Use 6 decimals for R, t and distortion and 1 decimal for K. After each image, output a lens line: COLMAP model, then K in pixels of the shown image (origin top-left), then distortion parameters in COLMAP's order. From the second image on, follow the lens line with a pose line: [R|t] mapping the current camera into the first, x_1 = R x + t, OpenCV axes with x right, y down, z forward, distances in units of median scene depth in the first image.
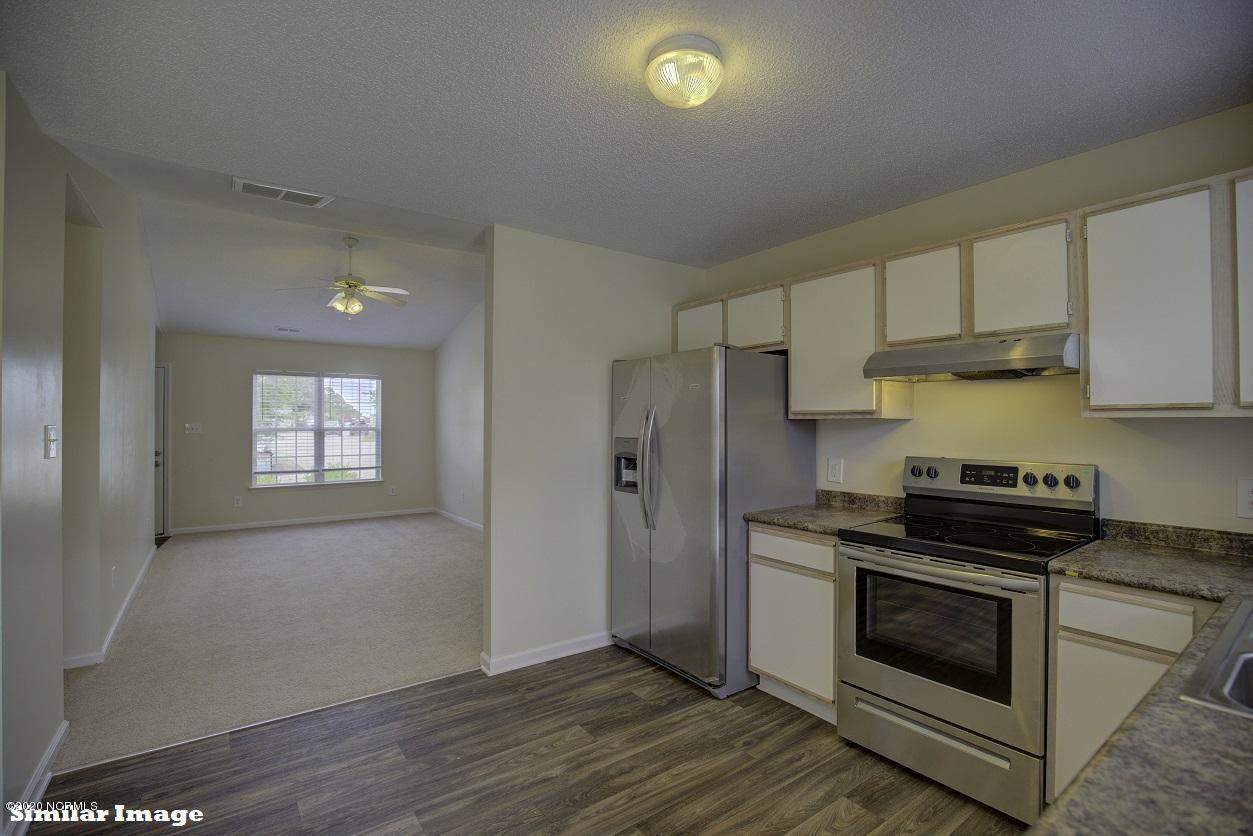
lens RADIAL K [[580.2, 0, 626.5], [0, 580.2, 418.0], [0, 0, 1]] dist [-0.027199, -0.000140]
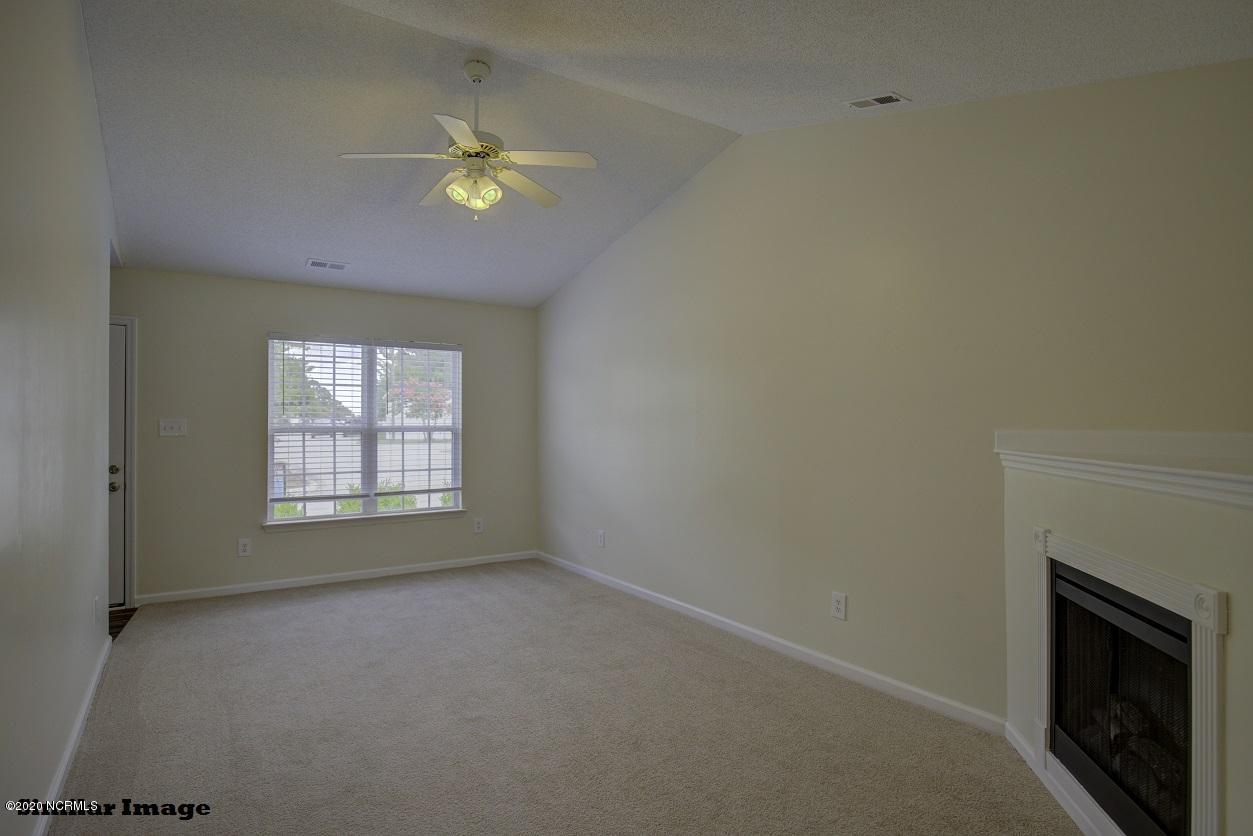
lens RADIAL K [[693.7, 0, 626.5], [0, 693.7, 418.0], [0, 0, 1]] dist [-0.004647, -0.000715]
pose [[0.998775, -0.001283, -0.049472, -0.624904], [0.001411, 0.999996, 0.002542, 0.017456], [0.049469, -0.002609, 0.998772, 0.751048]]
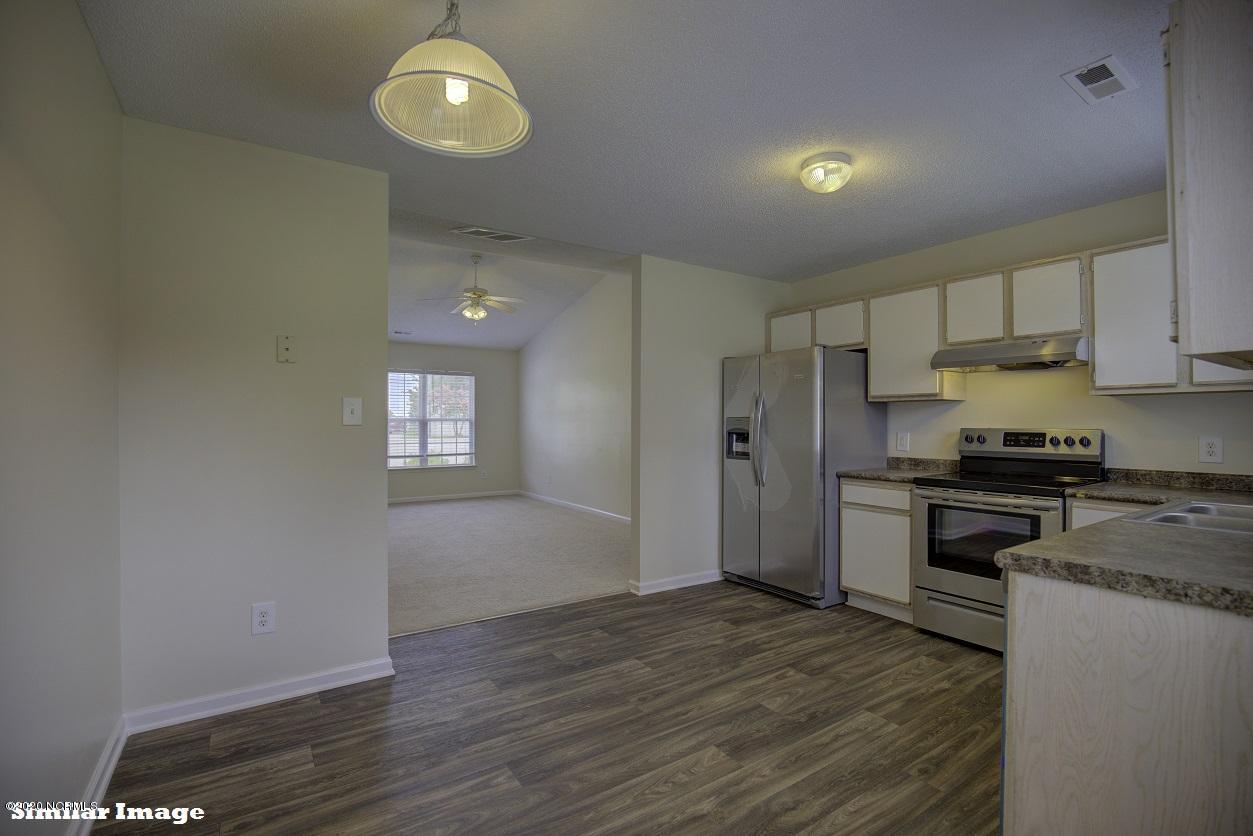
lens RADIAL K [[580.2, 0, 626.5], [0, 580.2, 418.0], [0, 0, 1]] dist [-0.027199, -0.000140]
pose [[0.998986, -0.001186, -0.044998, -0.229779], [0.001328, 0.999994, 0.003120, 0.038146], [0.044994, -0.003176, 0.998982, -0.366548]]
